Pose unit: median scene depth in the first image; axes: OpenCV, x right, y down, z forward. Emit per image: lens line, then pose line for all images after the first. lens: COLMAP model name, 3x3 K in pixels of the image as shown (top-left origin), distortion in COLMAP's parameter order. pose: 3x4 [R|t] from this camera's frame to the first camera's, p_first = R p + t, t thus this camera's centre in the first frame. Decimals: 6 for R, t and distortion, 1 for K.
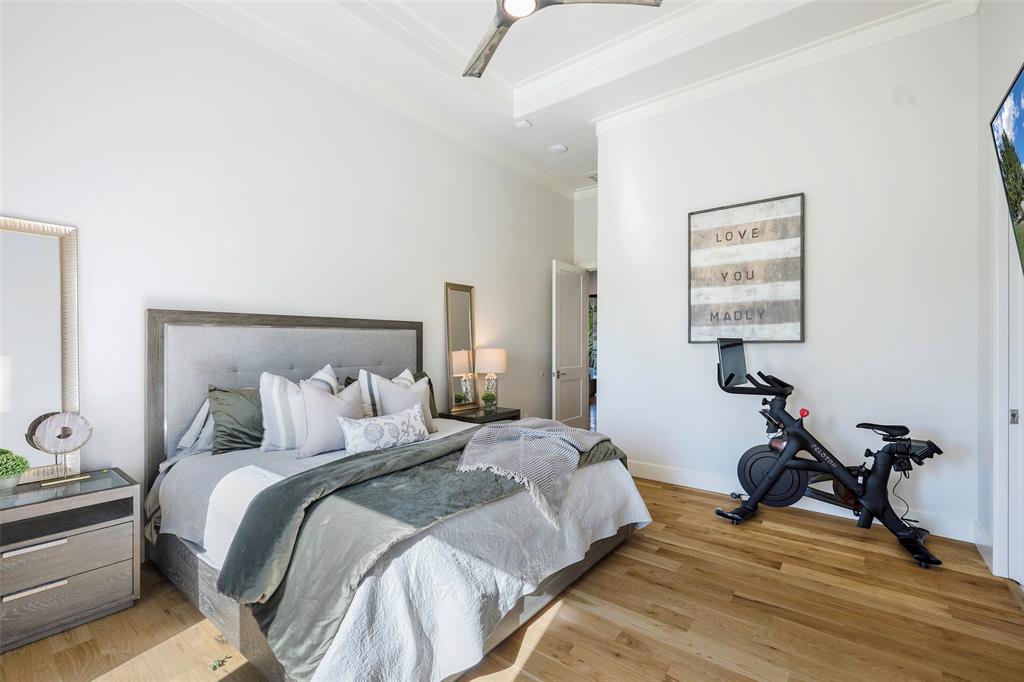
lens RADIAL K [[447.2, 0, 512.0], [0, 447.2, 341.0], [0, 0, 1]] dist [-0.002859, -0.000656]
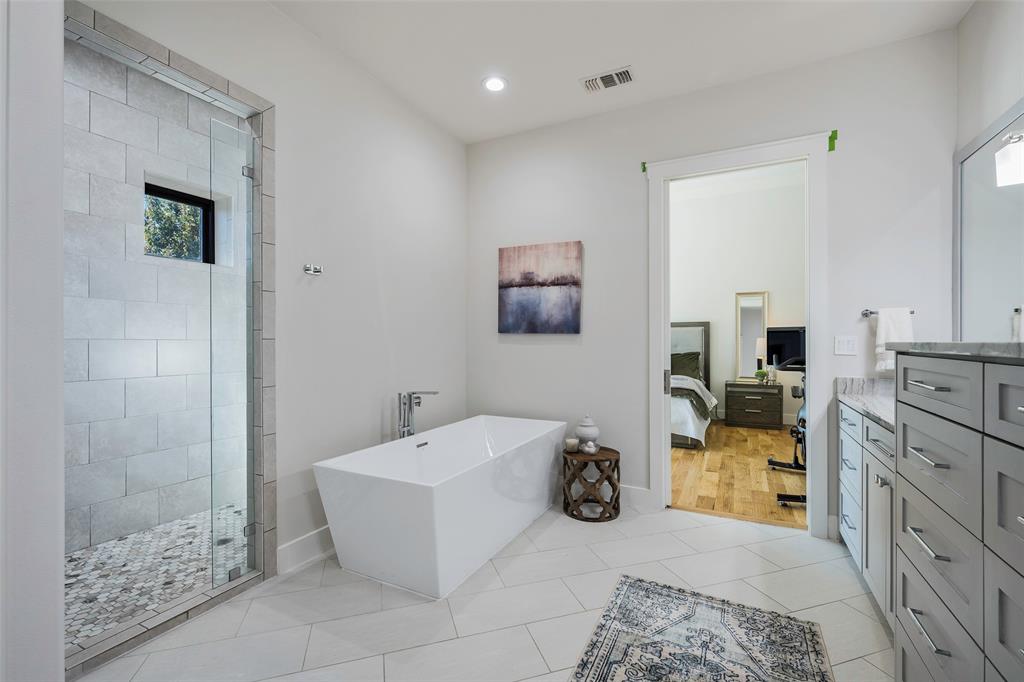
lens RADIAL K [[447.2, 0, 512.0], [0, 447.2, 341.0], [0, 0, 1]] dist [-0.002859, -0.000656]
pose [[0.190511, -0.000763, -0.981685, 2.224506], [0.005012, 0.999987, 0.000195, 0.041721], [0.981672, -0.004957, 0.190512, 0.010511]]
